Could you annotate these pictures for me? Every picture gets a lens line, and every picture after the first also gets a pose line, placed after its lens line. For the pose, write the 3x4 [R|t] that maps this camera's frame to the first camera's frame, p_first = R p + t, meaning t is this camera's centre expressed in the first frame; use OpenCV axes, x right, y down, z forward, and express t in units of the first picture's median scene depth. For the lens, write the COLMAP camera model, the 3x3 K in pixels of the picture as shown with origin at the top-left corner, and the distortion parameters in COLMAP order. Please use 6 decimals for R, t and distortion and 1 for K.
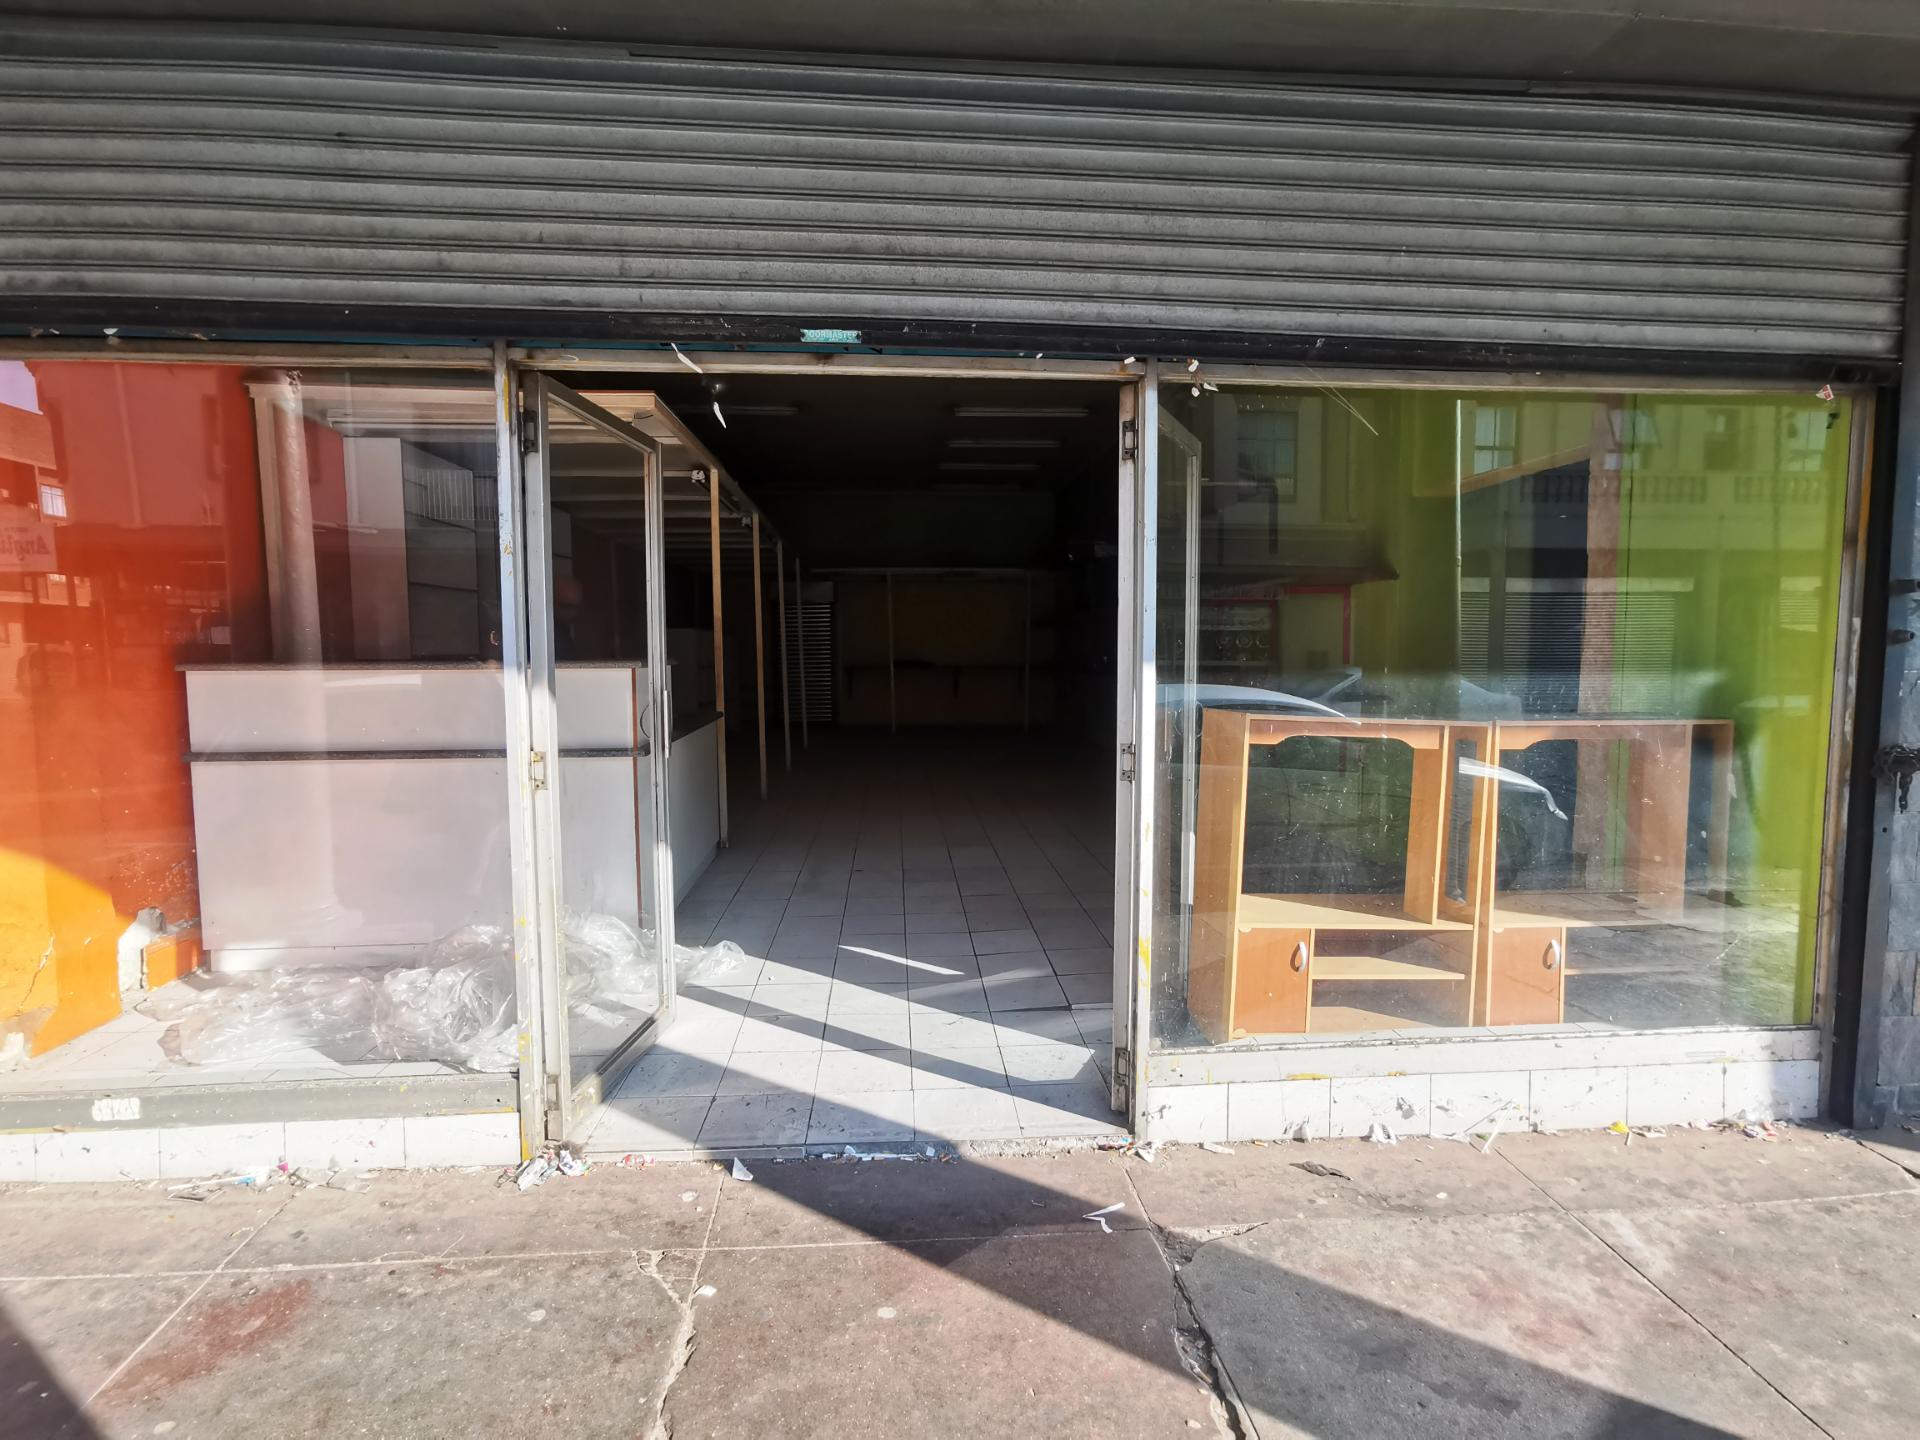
lens RADIAL K [[920.1, 0, 961.4], [0, 920.1, 716.1], [0, 0, 1]] dist [-0.035423, 0.029632]
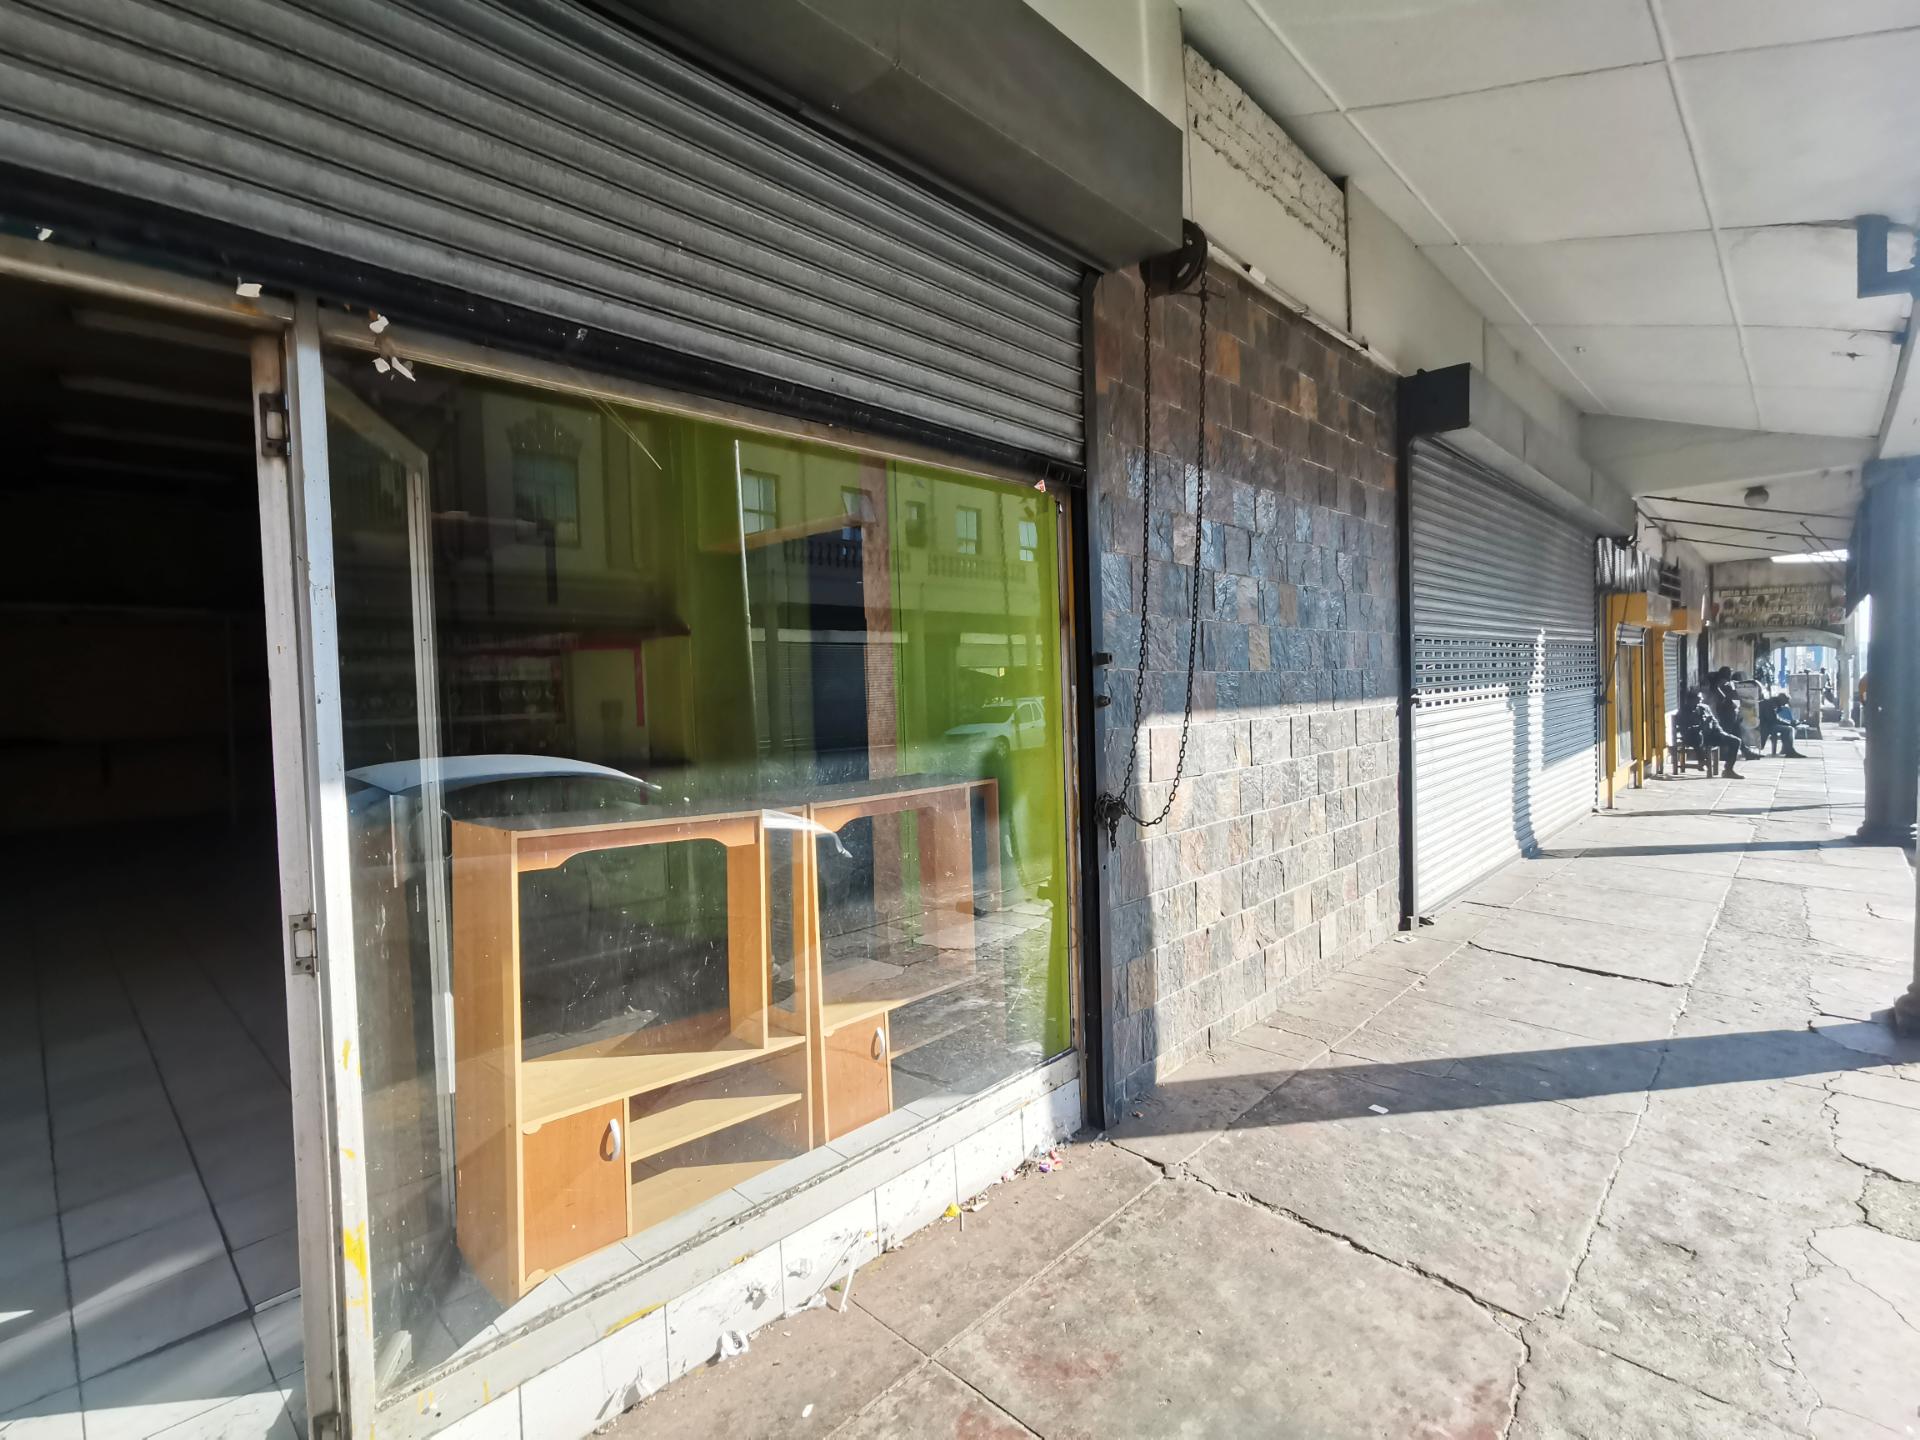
lens RADIAL K [[920.1, 0, 961.4], [0, 920.1, 716.1], [0, 0, 1]] dist [-0.035423, 0.029632]
pose [[0.741931, -0.043663, 0.669052, 0.099497], [0.077174, 0.996806, -0.020528, -0.054191], [-0.666019, 0.066864, 0.742932, 0.232946]]
